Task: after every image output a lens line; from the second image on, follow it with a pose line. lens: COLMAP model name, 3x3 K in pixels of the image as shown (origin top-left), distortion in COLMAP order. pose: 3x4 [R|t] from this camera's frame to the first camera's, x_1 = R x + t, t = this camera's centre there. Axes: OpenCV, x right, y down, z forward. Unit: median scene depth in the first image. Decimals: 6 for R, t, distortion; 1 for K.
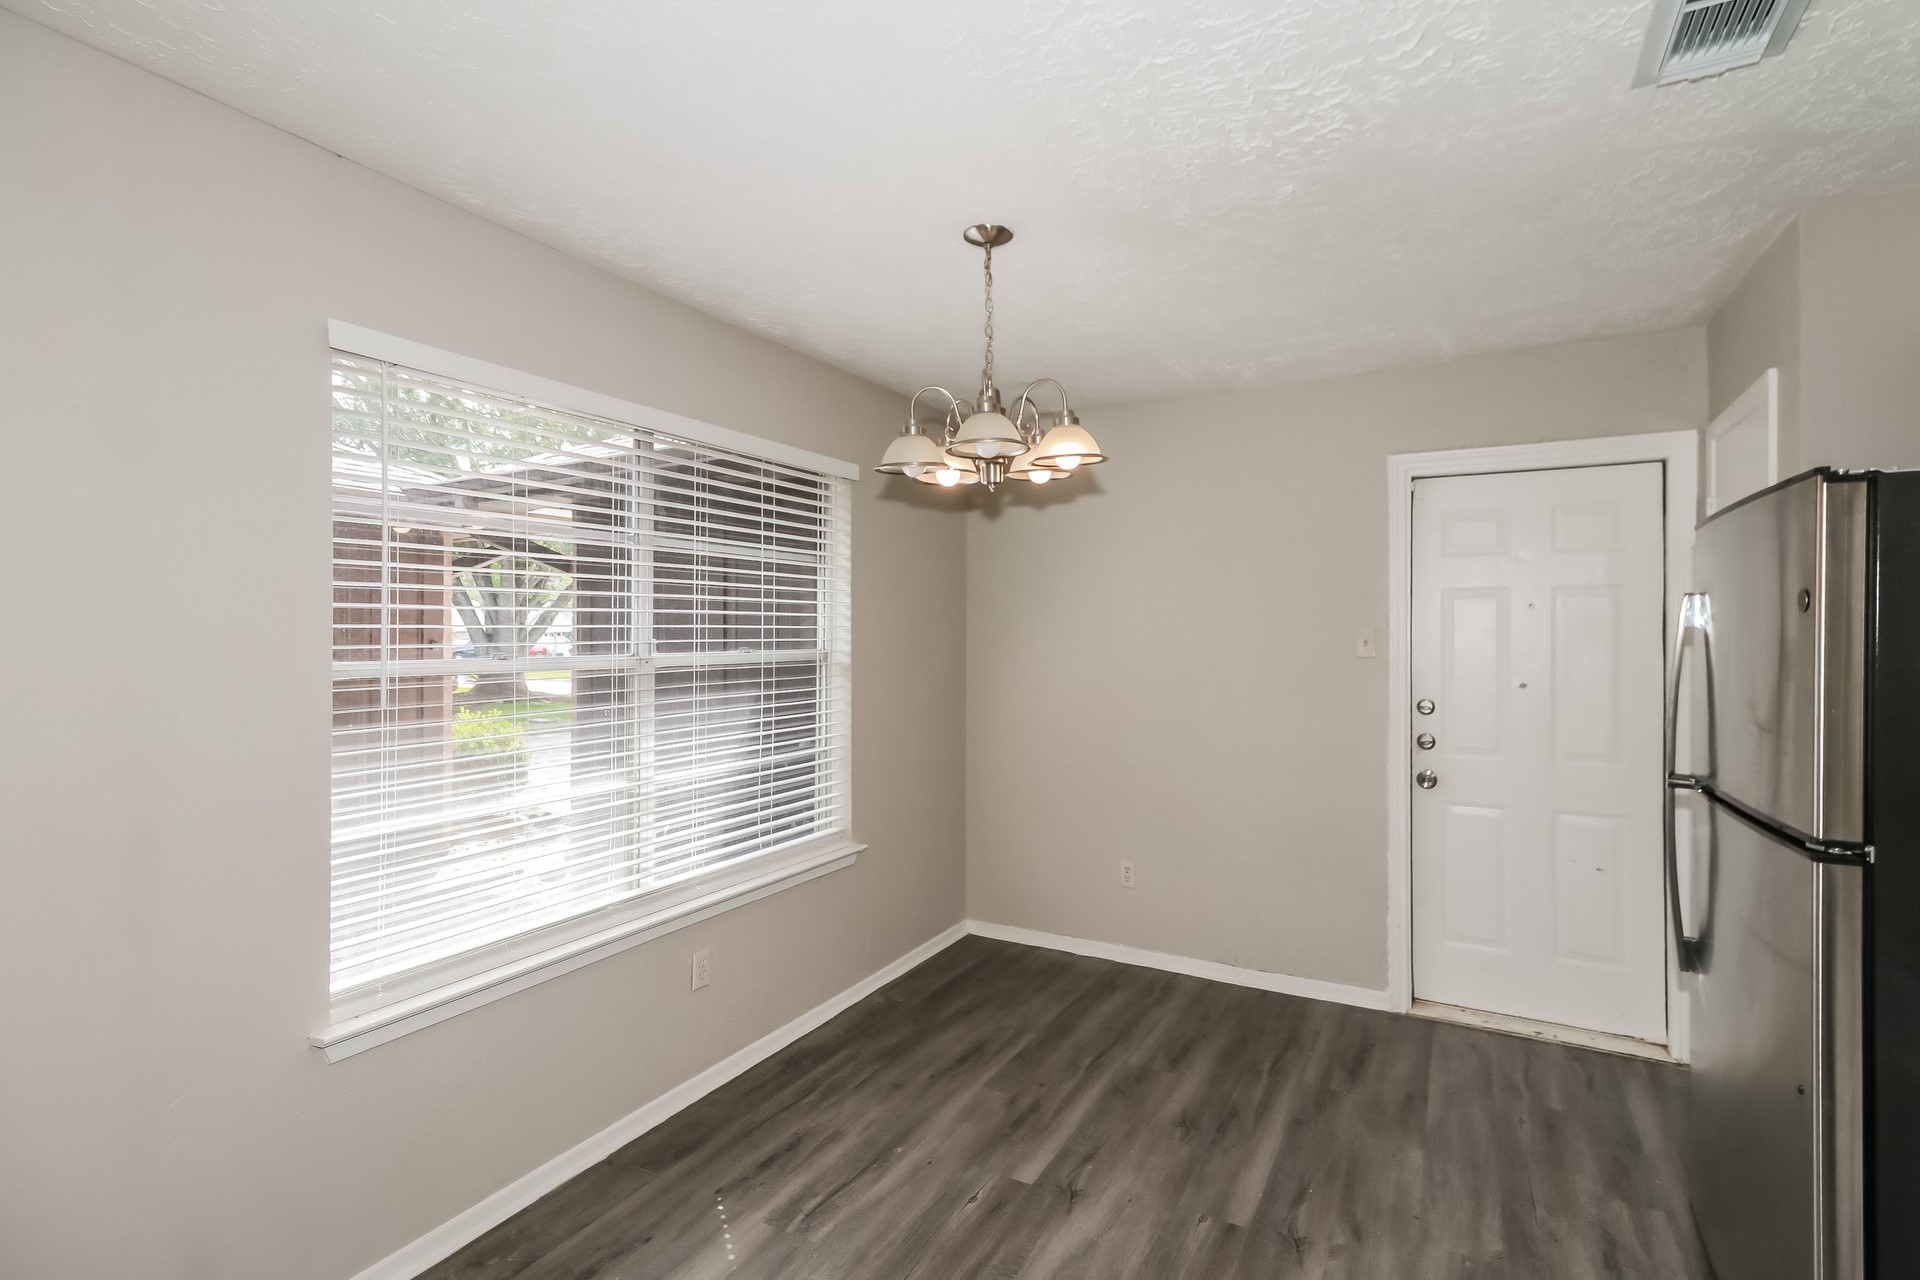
lens RADIAL K [[888.0, 0, 998.9], [0, 888.0, 631.1], [0, 0, 1]] dist [0.016566, -0.001473]
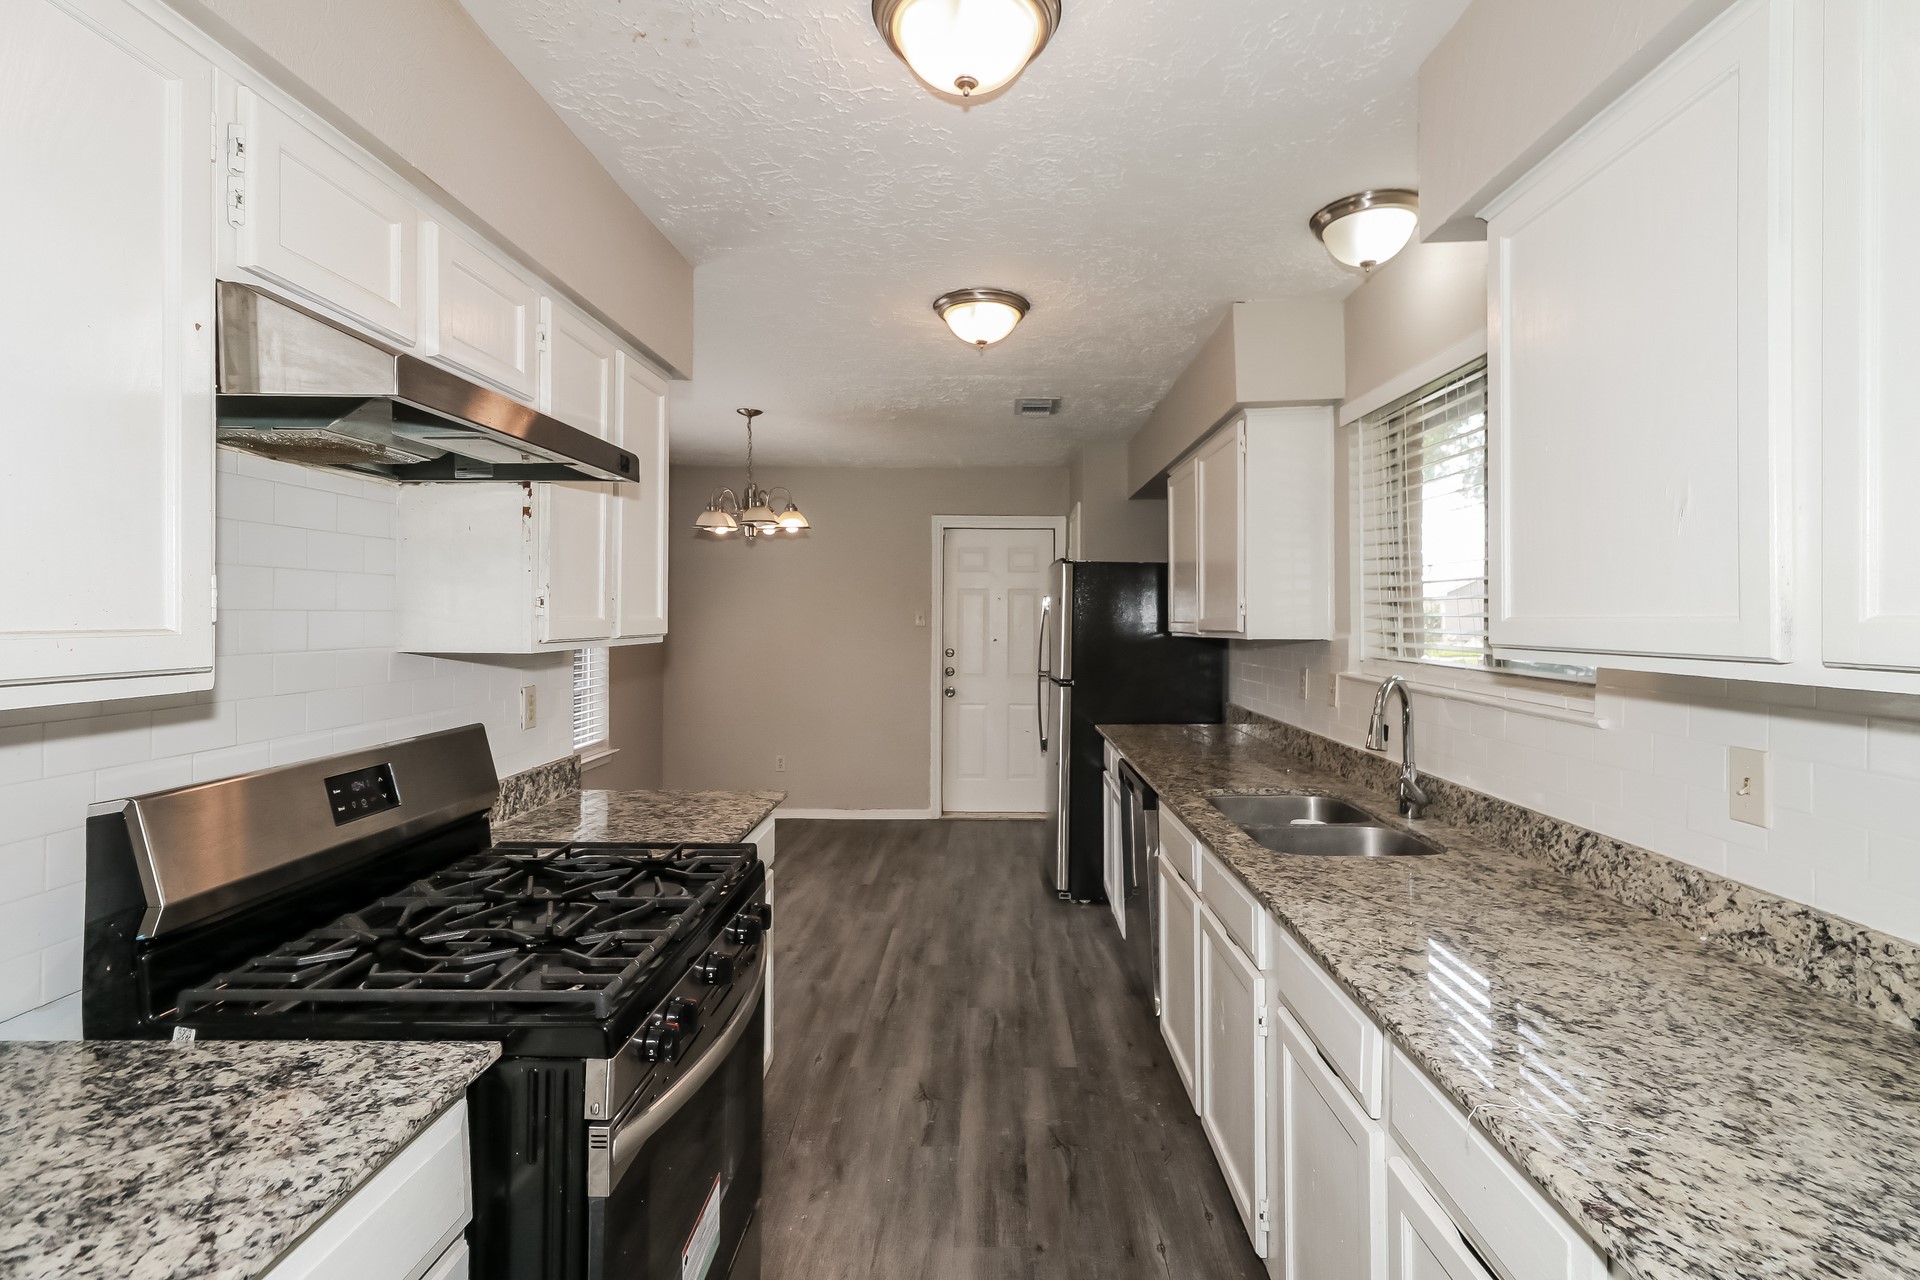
lens RADIAL K [[888.0, 0, 964.6], [0, 888.0, 621.3], [0, 0, 1]] dist [0.016566, -0.001473]
pose [[0.898984, 0.001844, 0.437979, -0.312082], [-0.005092, 0.999968, 0.006242, 0.008468], [-0.437953, -0.007842, 0.898964, -0.694992]]
